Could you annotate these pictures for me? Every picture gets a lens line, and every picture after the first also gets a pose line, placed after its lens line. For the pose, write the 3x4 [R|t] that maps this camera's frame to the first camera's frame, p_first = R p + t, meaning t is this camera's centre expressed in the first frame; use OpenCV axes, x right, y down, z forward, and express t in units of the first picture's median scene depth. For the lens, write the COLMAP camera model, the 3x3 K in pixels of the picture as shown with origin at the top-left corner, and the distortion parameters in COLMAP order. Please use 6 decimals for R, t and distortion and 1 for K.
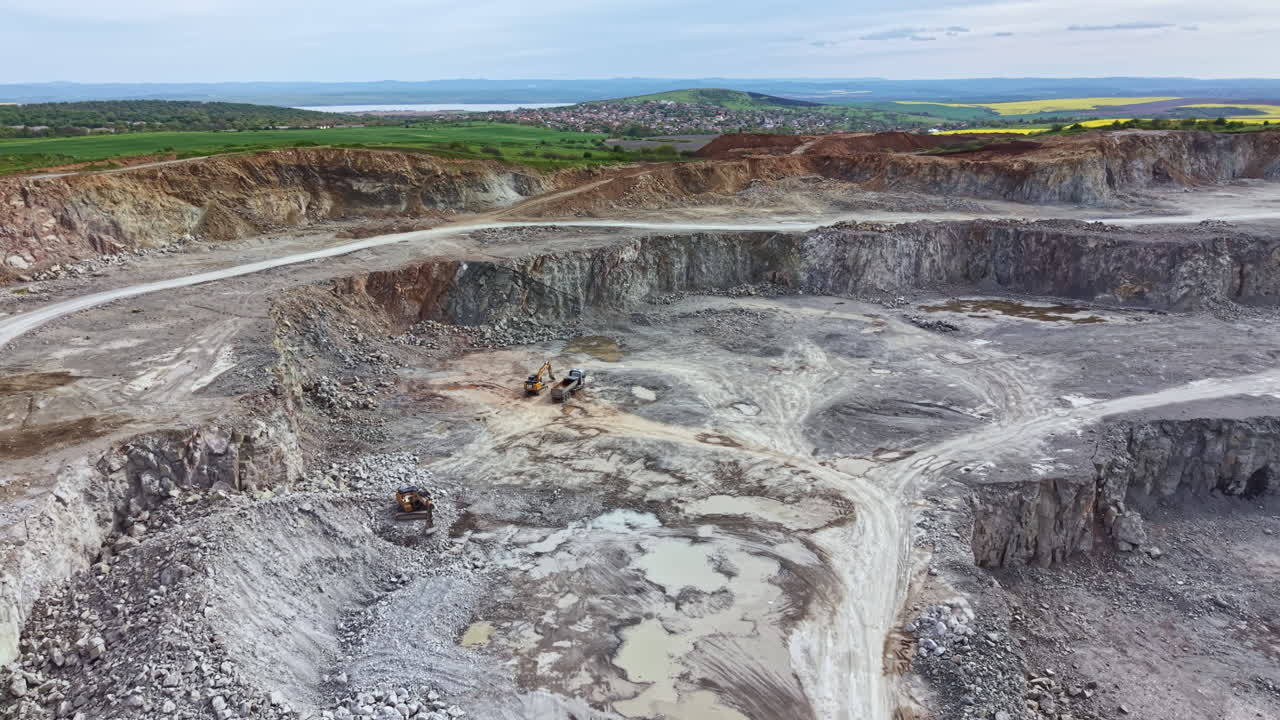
lens RADIAL K [[898.8, 0, 640.0], [0, 898.8, 360.0], [0, 0, 1]] dist [0.041667, -0.050392]
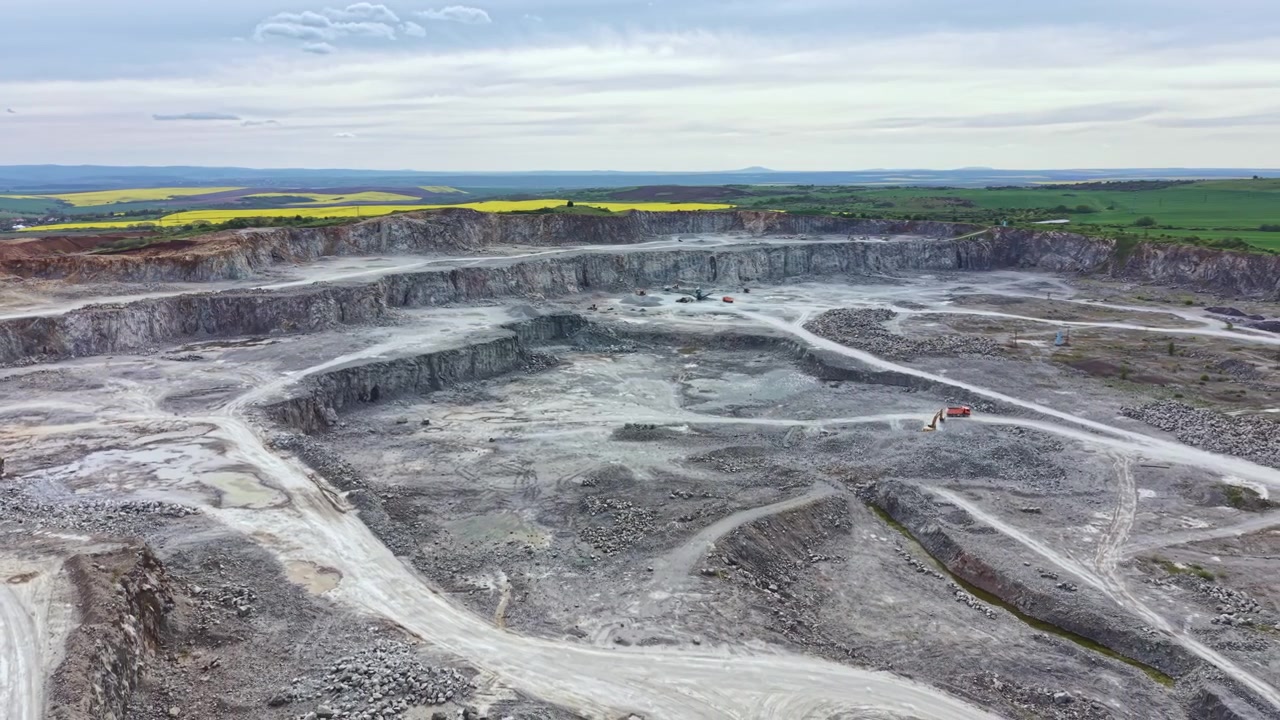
lens RADIAL K [[898.8, 0, 640.0], [0, 898.8, 360.0], [0, 0, 1]] dist [0.041667, -0.050392]
pose [[0.598202, -0.157591, 0.785697, -0.391362], [0.228348, 0.973345, 0.021373, 0.097912], [-0.768122, 0.166627, 0.618243, -0.526518]]
